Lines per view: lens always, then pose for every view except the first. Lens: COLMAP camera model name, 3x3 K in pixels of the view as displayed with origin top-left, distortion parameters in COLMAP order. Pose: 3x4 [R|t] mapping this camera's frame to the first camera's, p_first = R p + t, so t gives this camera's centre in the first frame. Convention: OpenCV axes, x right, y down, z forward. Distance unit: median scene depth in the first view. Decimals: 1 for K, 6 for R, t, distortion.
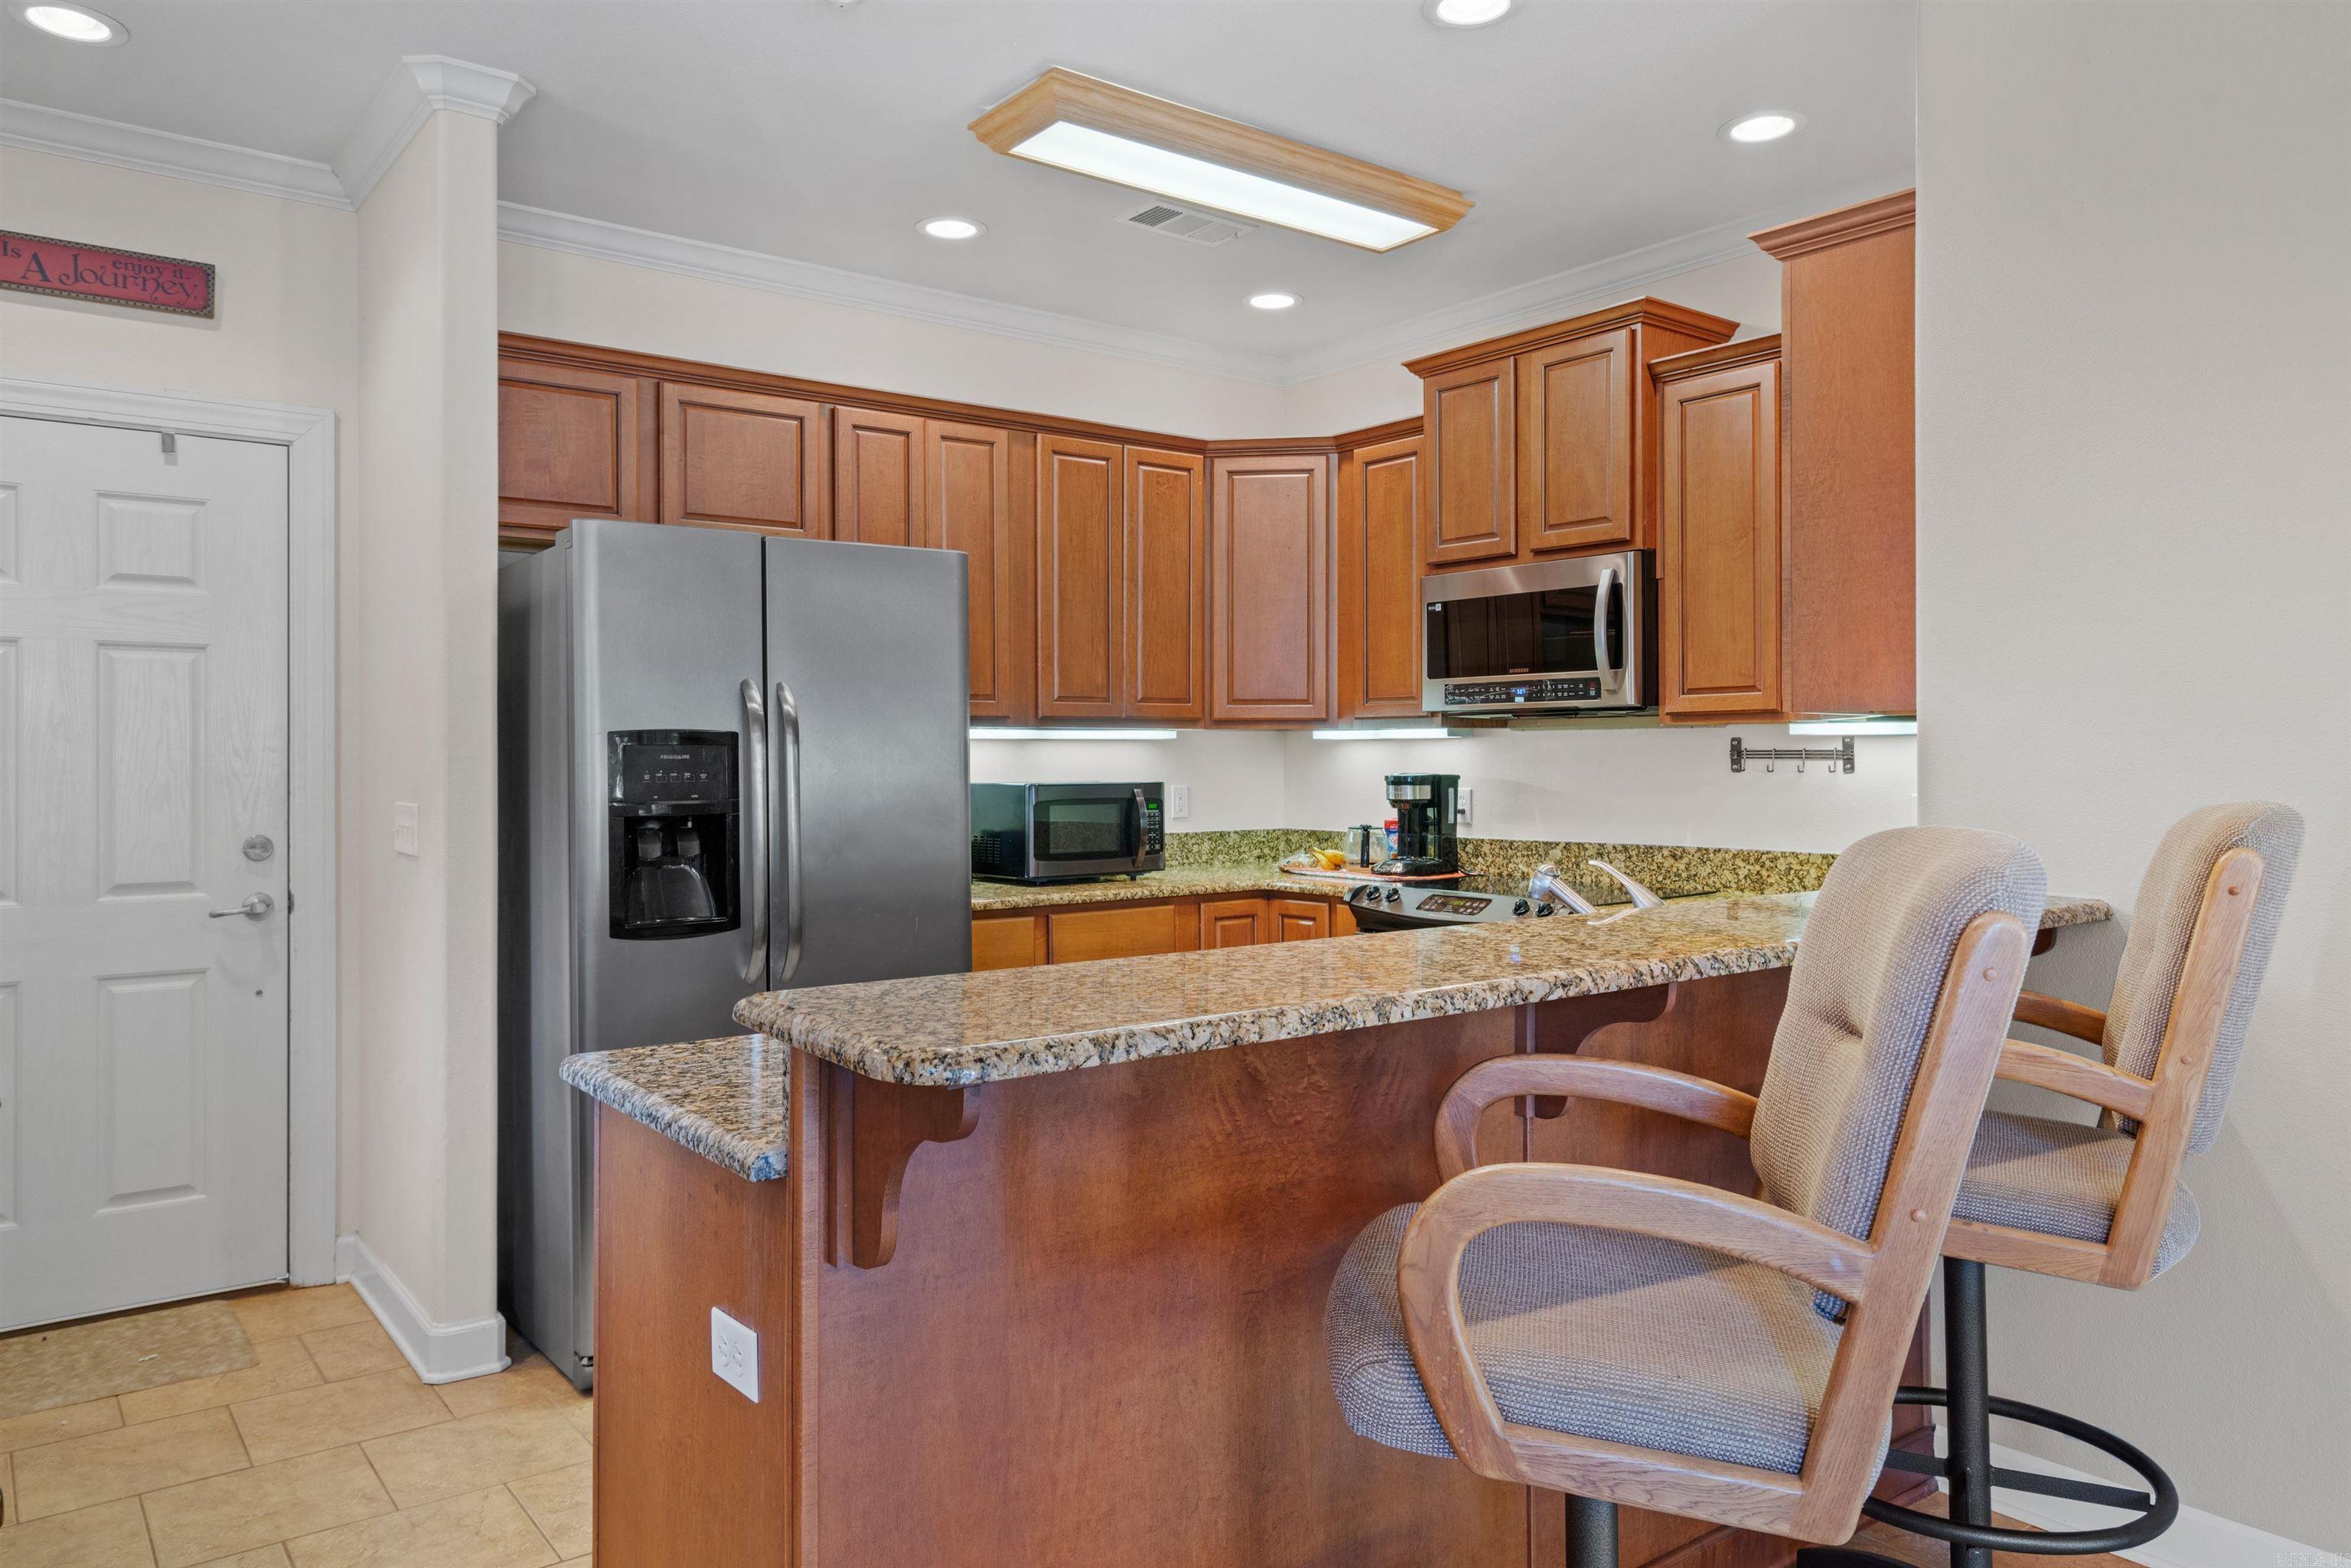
lens RADIAL K [[1582.4, 0, 1171.8], [0, 1582.4, 744.5], [0, 0, 1]] dist [0.020832, -0.001615]
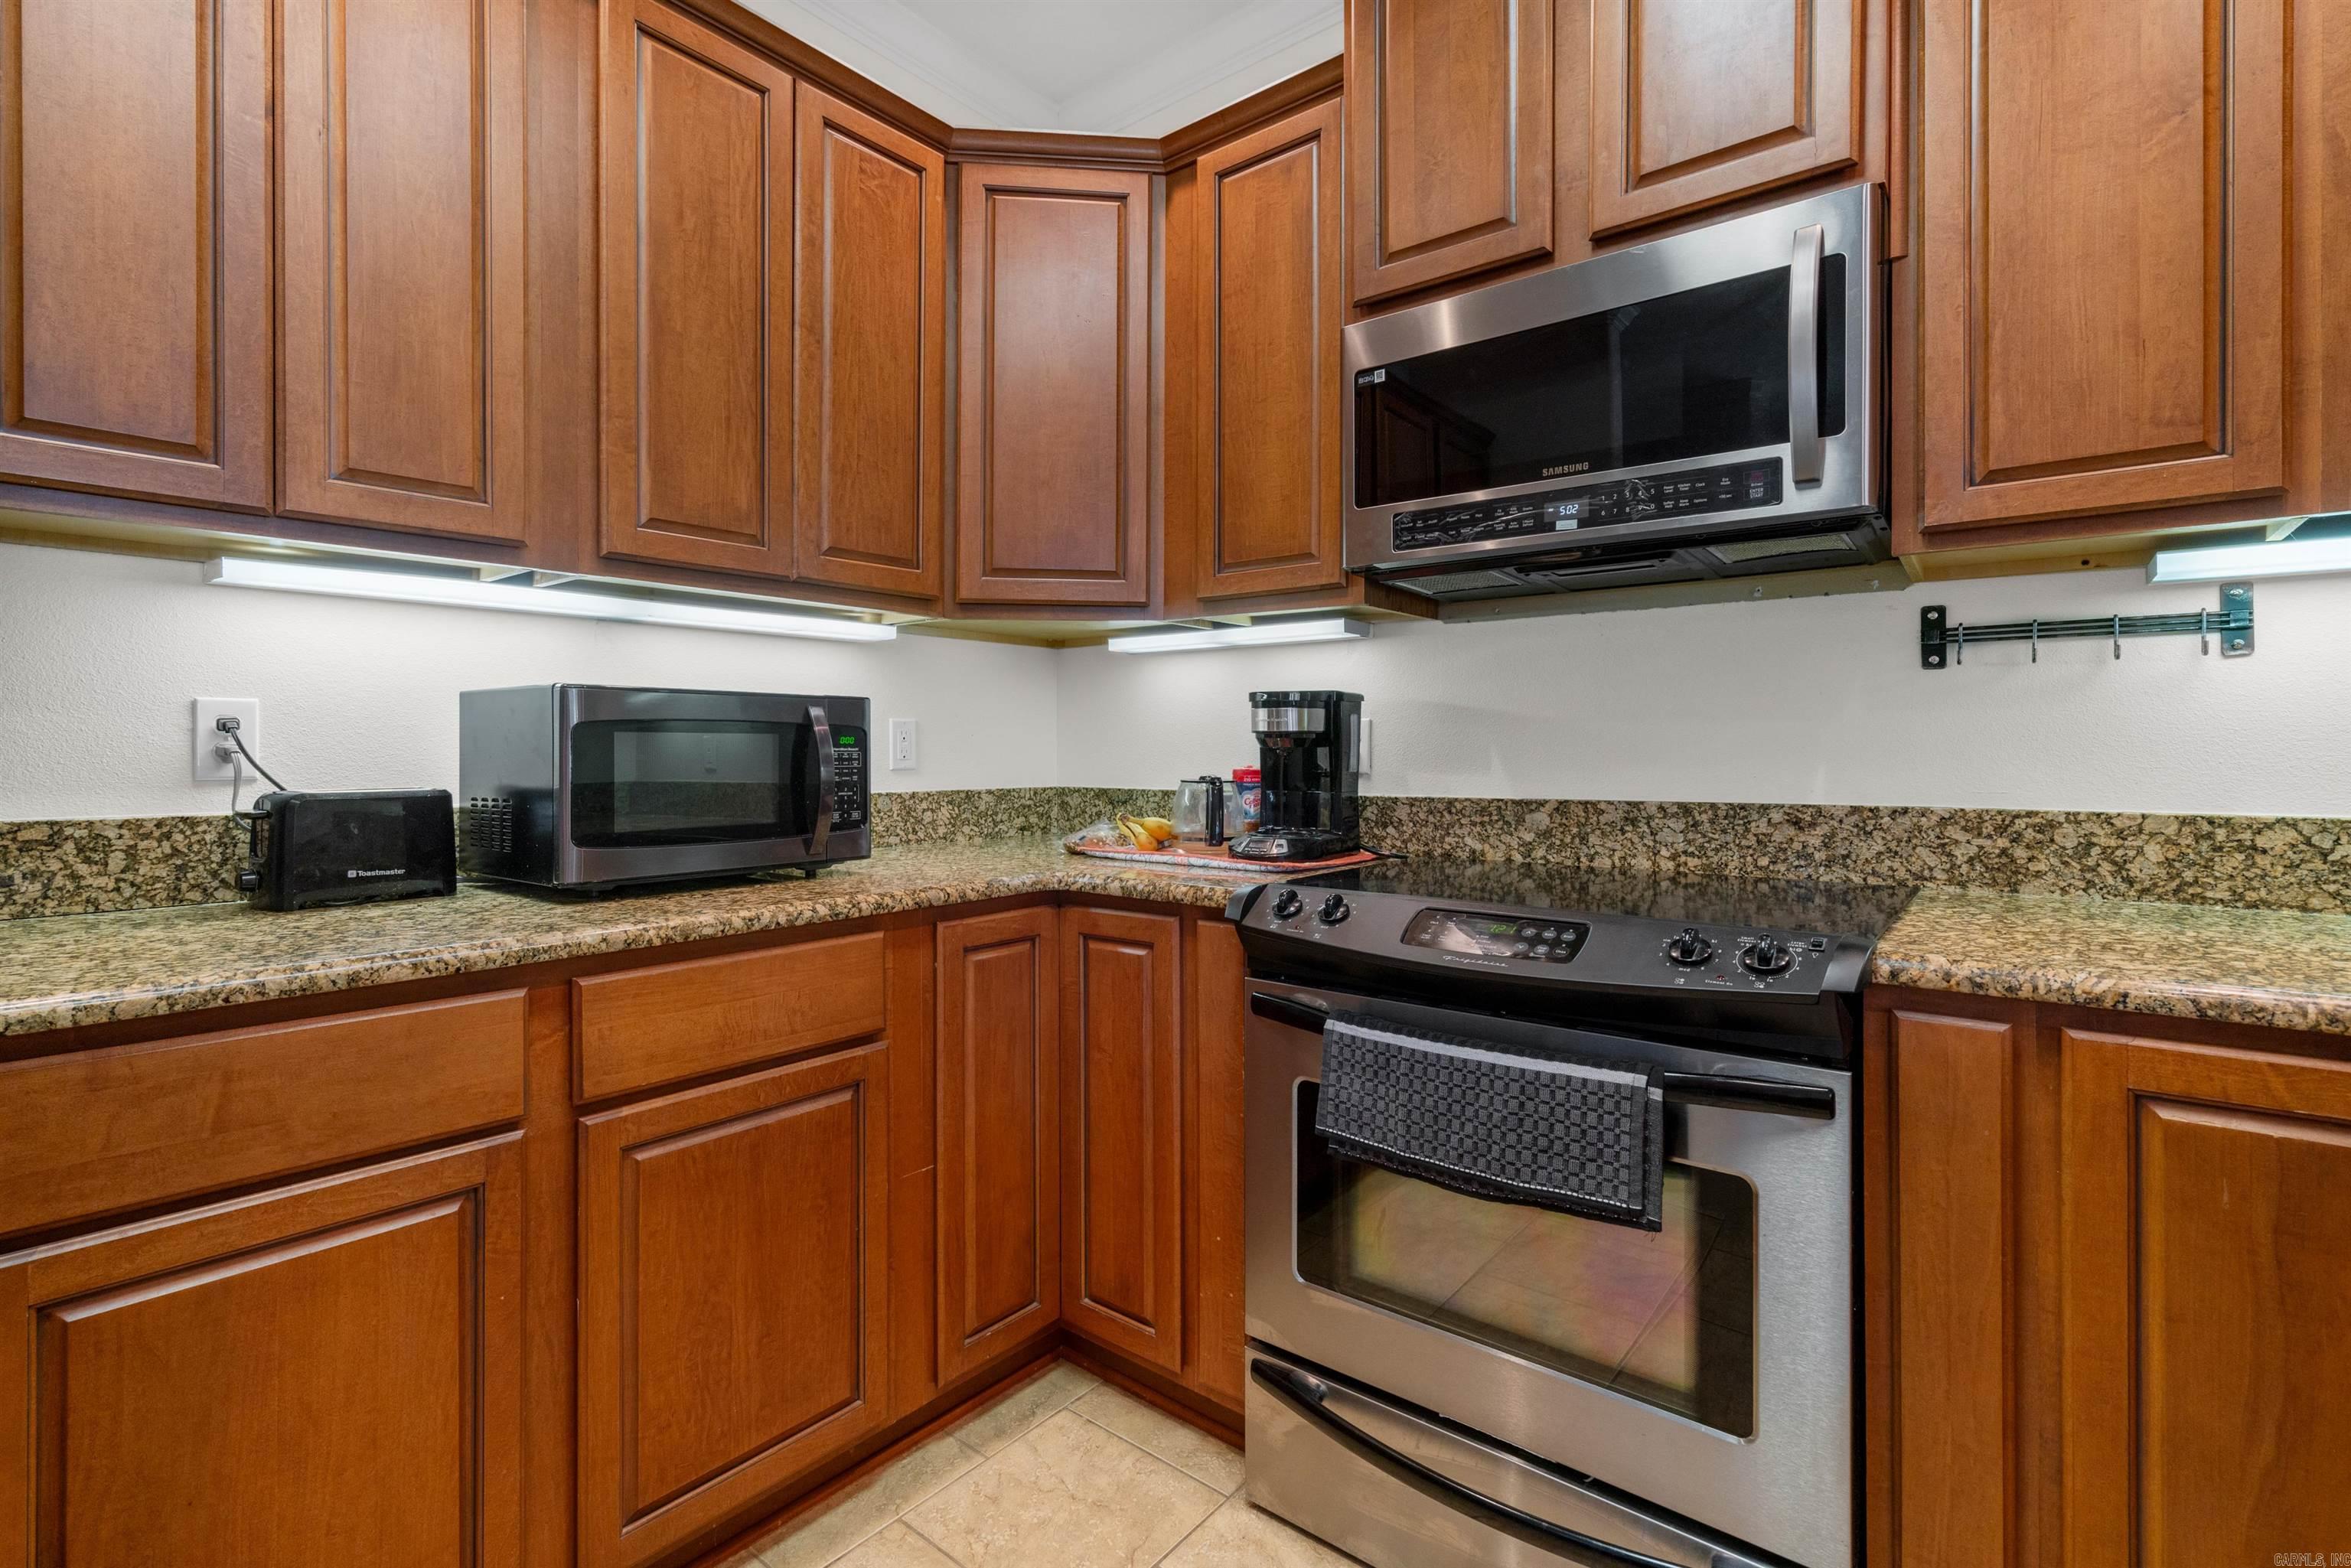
lens RADIAL K [[1077.2, 0, 1162.0], [0, 1077.2, 748.2], [0, 0, 1]] dist [0.000113, 0.001226]
pose [[0.974136, 0.003554, 0.225934, 0.010390], [-0.004571, 0.999982, 0.003977, 0.042478], [-0.225916, -0.004907, 0.974135, 0.662140]]
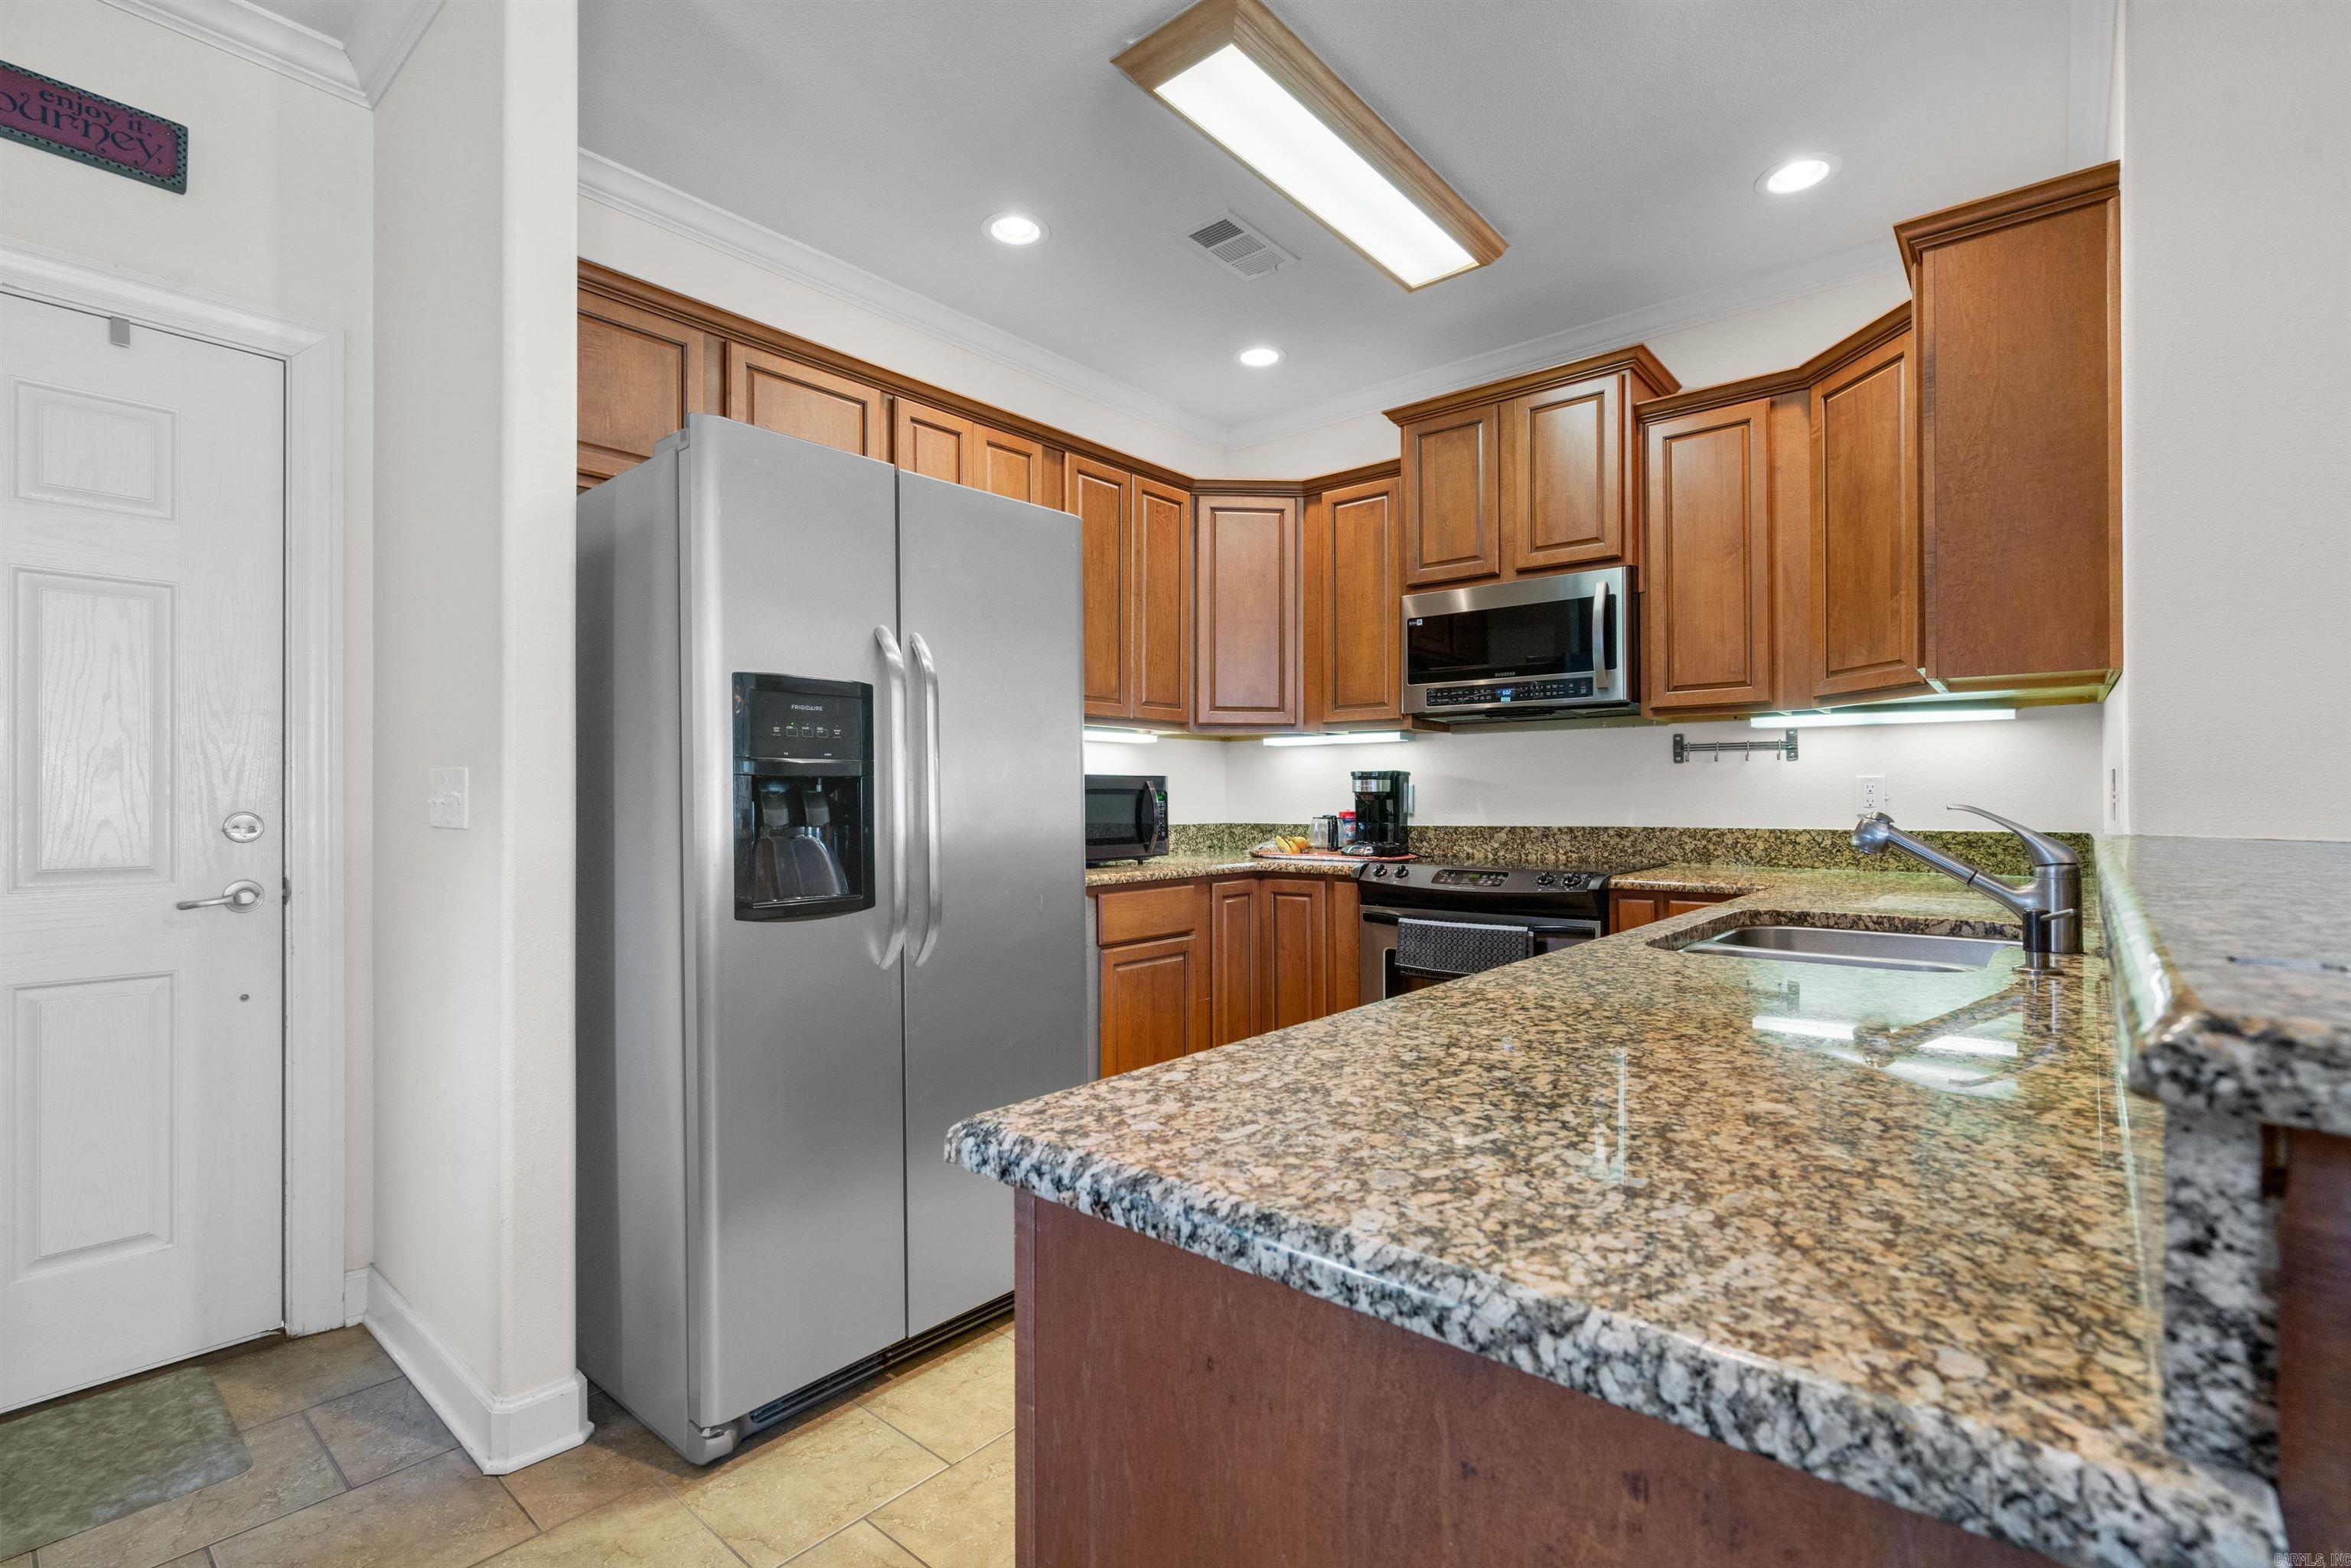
lens RADIAL K [[1064.5, 0, 1167.4], [0, 1064.5, 789.7], [0, 0, 1]] dist [0.000259, 0.000721]
pose [[0.978442, 0.002470, 0.206509, -0.173792], [-0.001754, 0.999992, -0.003647, 0.038846], [-0.206516, 0.003206, 0.978438, 0.284965]]
